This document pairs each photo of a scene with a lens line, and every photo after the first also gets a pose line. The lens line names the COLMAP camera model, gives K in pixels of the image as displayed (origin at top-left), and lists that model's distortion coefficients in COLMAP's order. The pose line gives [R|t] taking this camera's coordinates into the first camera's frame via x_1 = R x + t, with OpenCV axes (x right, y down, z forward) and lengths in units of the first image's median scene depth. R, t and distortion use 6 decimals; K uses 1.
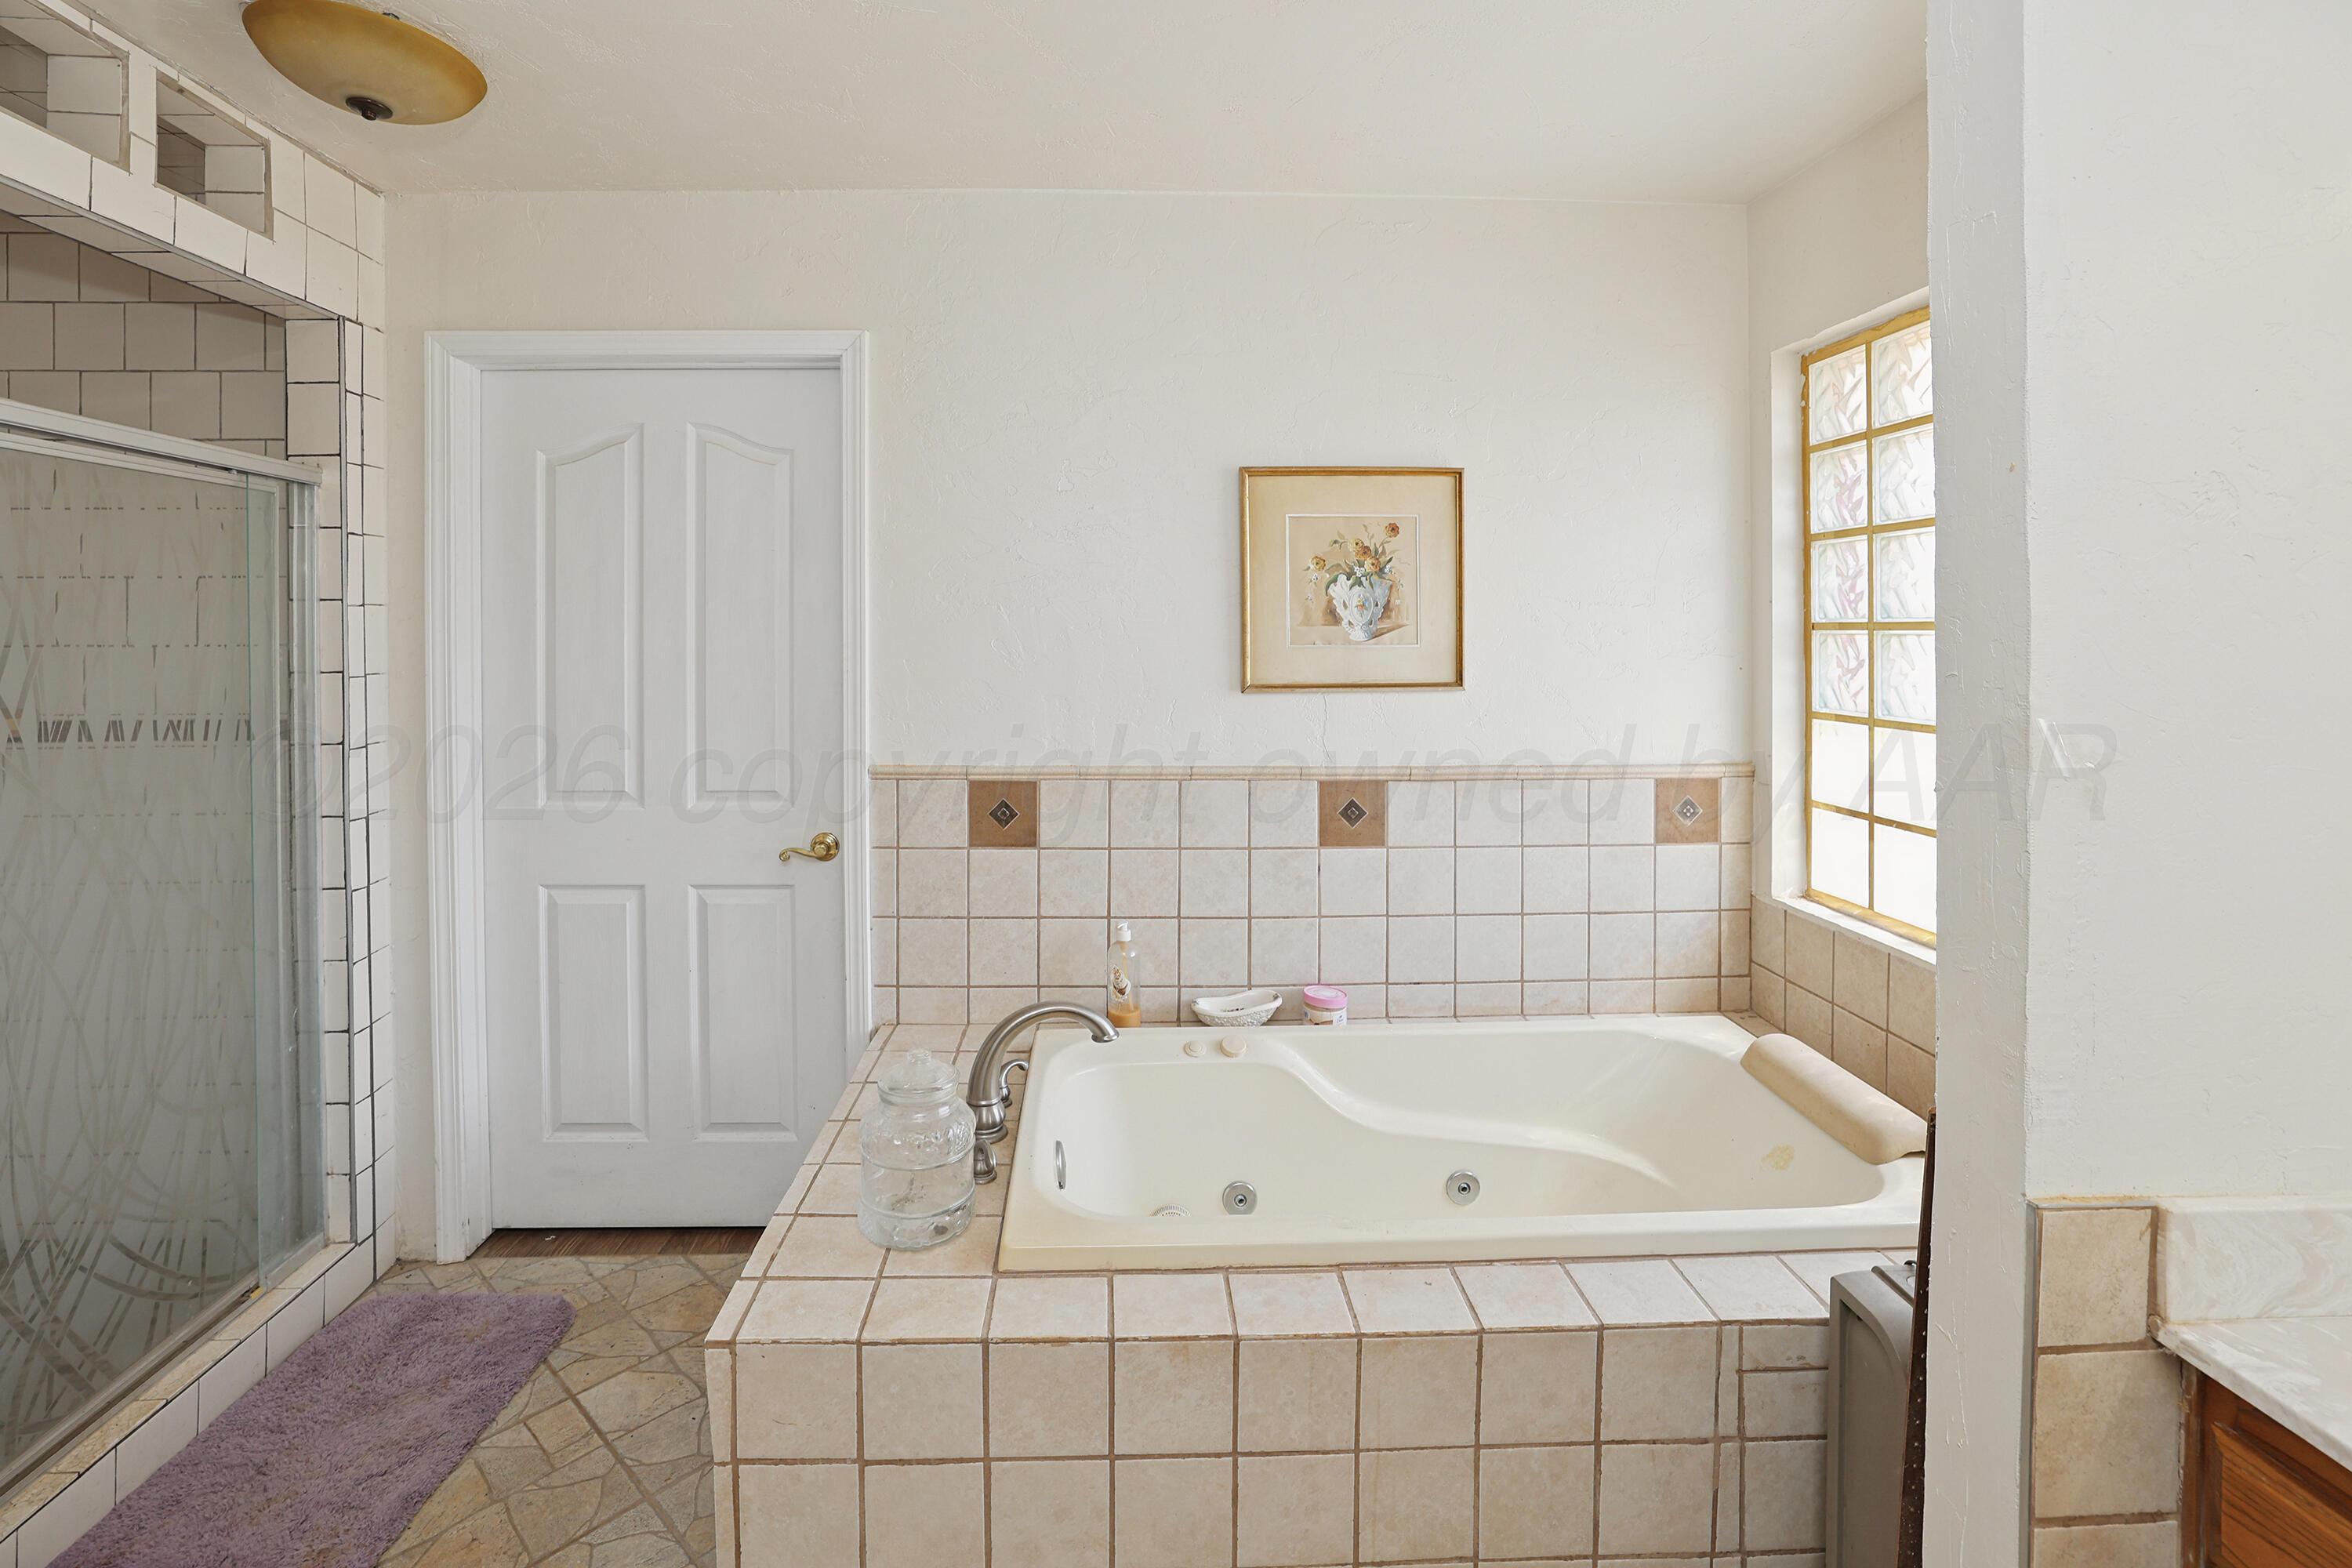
lens RADIAL K [[1036.2, 0, 1160.4], [0, 1036.2, 770.7], [0, 0, 1]] dist [-0.034434, 0.010967]
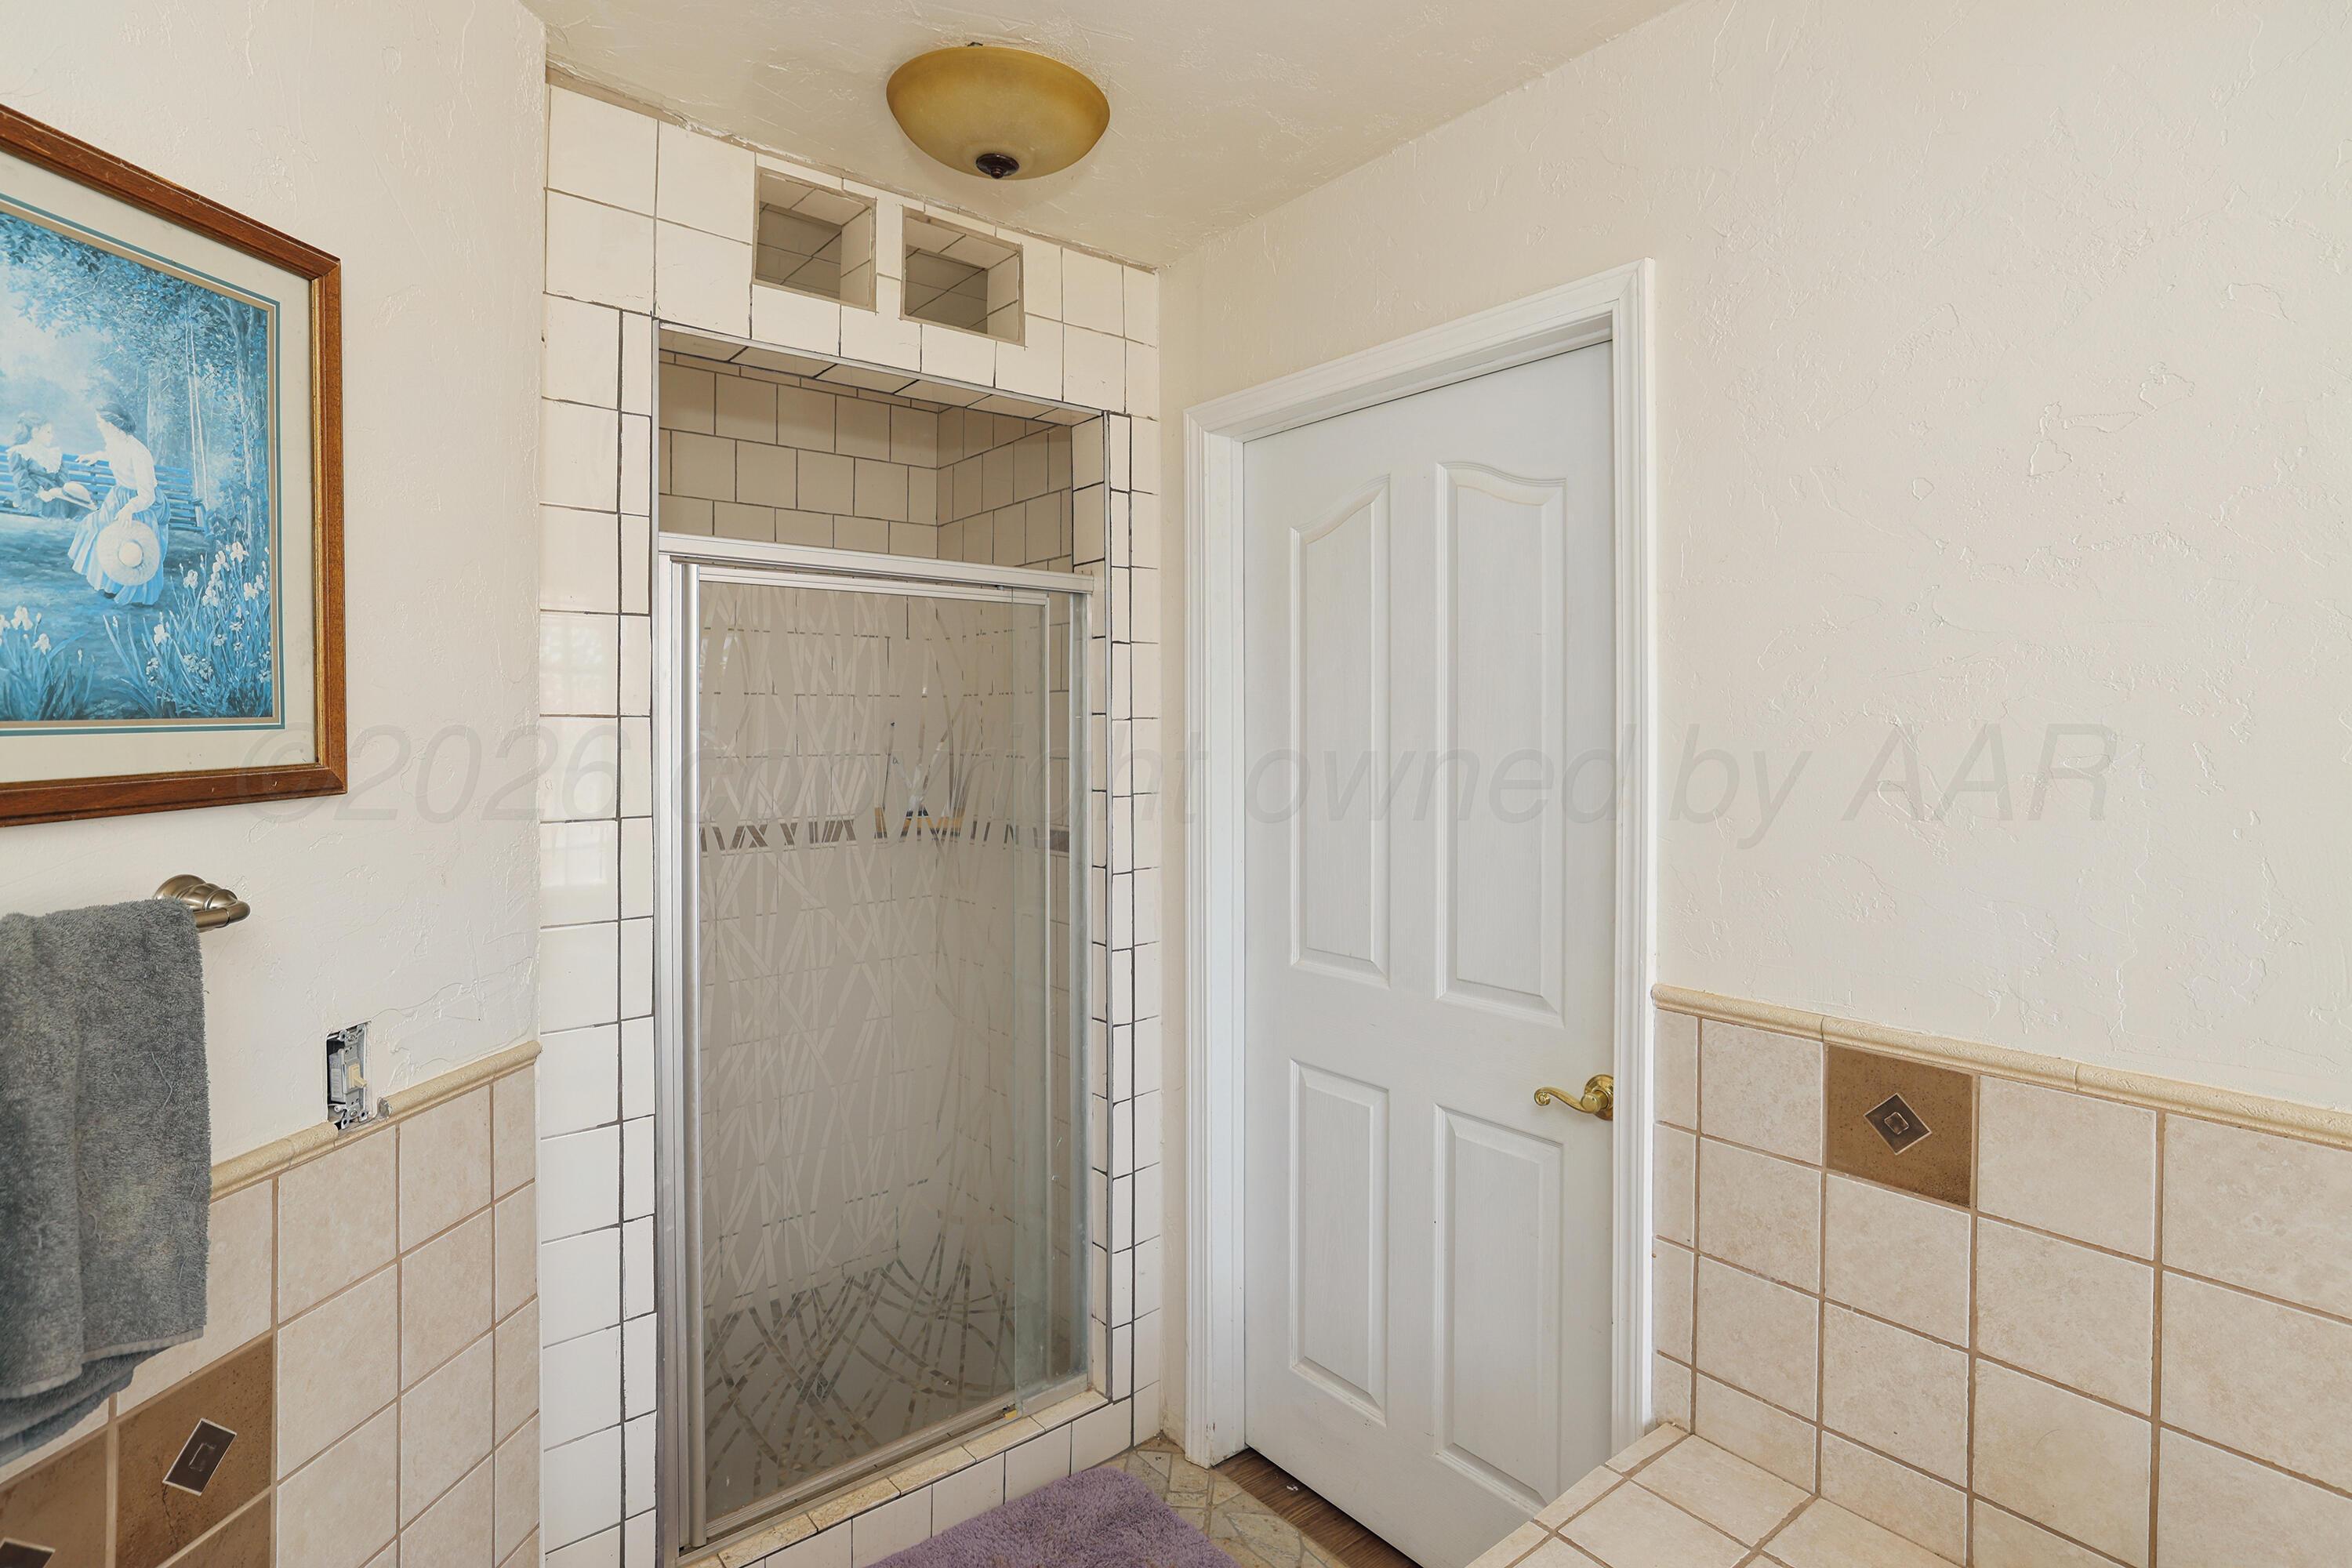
lens RADIAL K [[1205.9, 0, 1176.0], [0, 1205.9, 784.0], [0, 0, 1]] dist [-0.043364, 0.029648]
pose [[0.591560, 0.037850, -0.805372, 0.102511], [-0.107235, 0.993717, -0.032064, -0.066705], [0.799098, 0.105332, 0.591902, 0.357308]]
